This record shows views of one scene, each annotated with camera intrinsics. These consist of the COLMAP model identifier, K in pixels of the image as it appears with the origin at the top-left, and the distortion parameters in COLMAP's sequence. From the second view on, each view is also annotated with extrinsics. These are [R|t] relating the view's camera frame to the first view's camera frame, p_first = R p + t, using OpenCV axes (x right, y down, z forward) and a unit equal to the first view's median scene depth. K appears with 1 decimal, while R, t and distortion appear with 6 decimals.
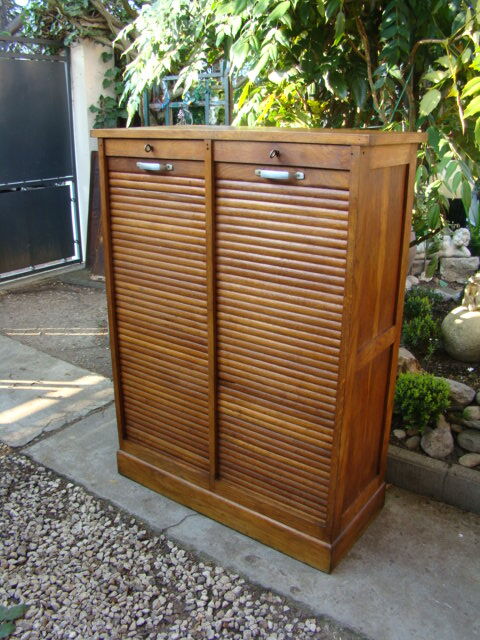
lens RADIAL K [[596.3, 0, 236.5], [0, 596.3, 316.3], [0, 0, 1]] dist [-0.190244, 0.148289]
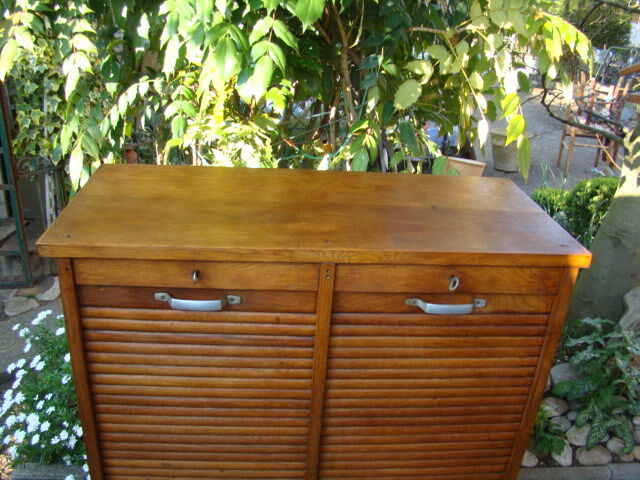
lens RADIAL K [[596.3, 0, 321.1], [0, 596.3, 243.6], [0, 0, 1]] dist [-0.190244, 0.148289]
pose [[0.765006, -0.226707, 0.602802, -0.375850], [0.153763, 0.973220, 0.170879, -0.379300], [-0.625398, -0.038035, 0.779378, 0.462690]]
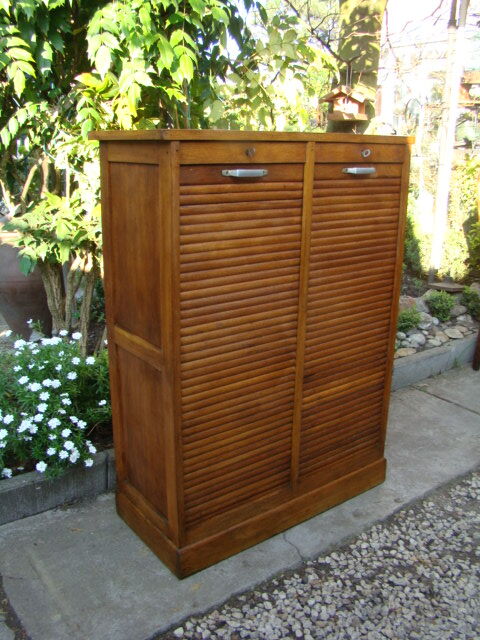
lens RADIAL K [[595.1, 0, 236.9], [0, 595.1, 318.5], [0, 0, 1]] dist [-0.181142, 0.127883]
pose [[0.298466, -0.274370, 0.914133, -0.974696], [0.305617, 0.934832, 0.180798, -0.210570], [-0.904166, 0.225413, 0.362868, 0.725354]]
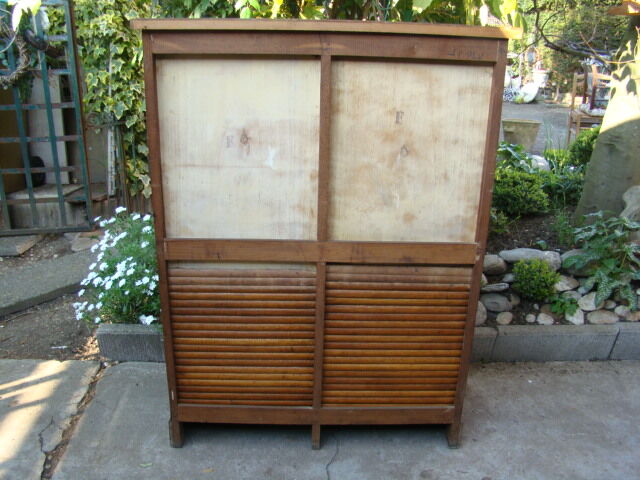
lens RADIAL K [[596.3, 0, 321.1], [0, 596.3, 243.6], [0, 0, 1]] dist [-0.190244, 0.148289]
pose [[0.779473, -0.200034, 0.593640, -0.609799], [0.184358, 0.978930, 0.087793, -0.074373], [-0.598694, 0.041010, 0.799928, 0.323639]]
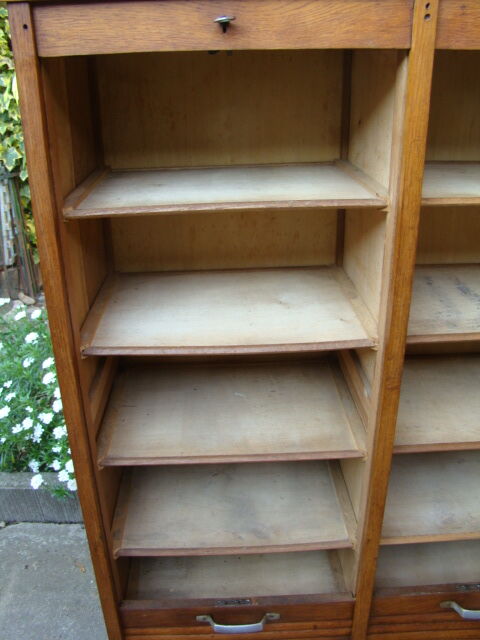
lens RADIAL K [[596.3, 0, 236.5], [0, 596.3, 316.3], [0, 0, 1]] dist [-0.190244, 0.148289]
pose [[0.791373, -0.264230, 0.551282, -0.370495], [0.220534, 0.964439, 0.145677, -0.154481], [-0.570170, 0.006292, 0.821503, 0.676312]]
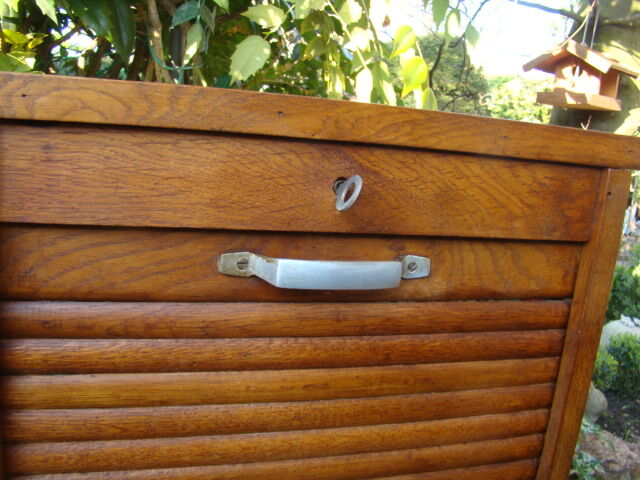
lens RADIAL K [[596.3, 0, 321.1], [0, 596.3, 243.6], [0, 0, 1]] dist [-0.190244, 0.148289]
pose [[0.604061, -0.112526, 0.788954, -0.114440], [0.172919, 0.984903, 0.008079, -0.213163], [-0.777952, 0.131545, 0.614399, 0.706651]]
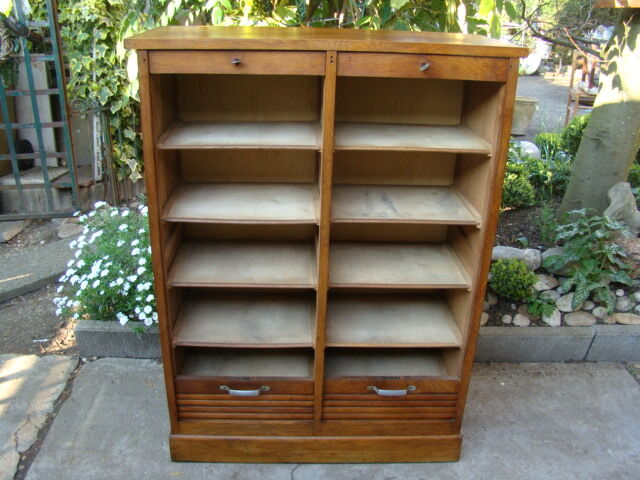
lens RADIAL K [[595.1, 0, 314.0], [0, 595.1, 242.0], [0, 0, 1]] dist [-0.181142, 0.127883]
pose [[0.791662, -0.226007, 0.567619, -0.542822], [0.177528, 0.974072, 0.140243, -0.137593], [-0.584598, -0.010256, 0.811259, 0.288733]]
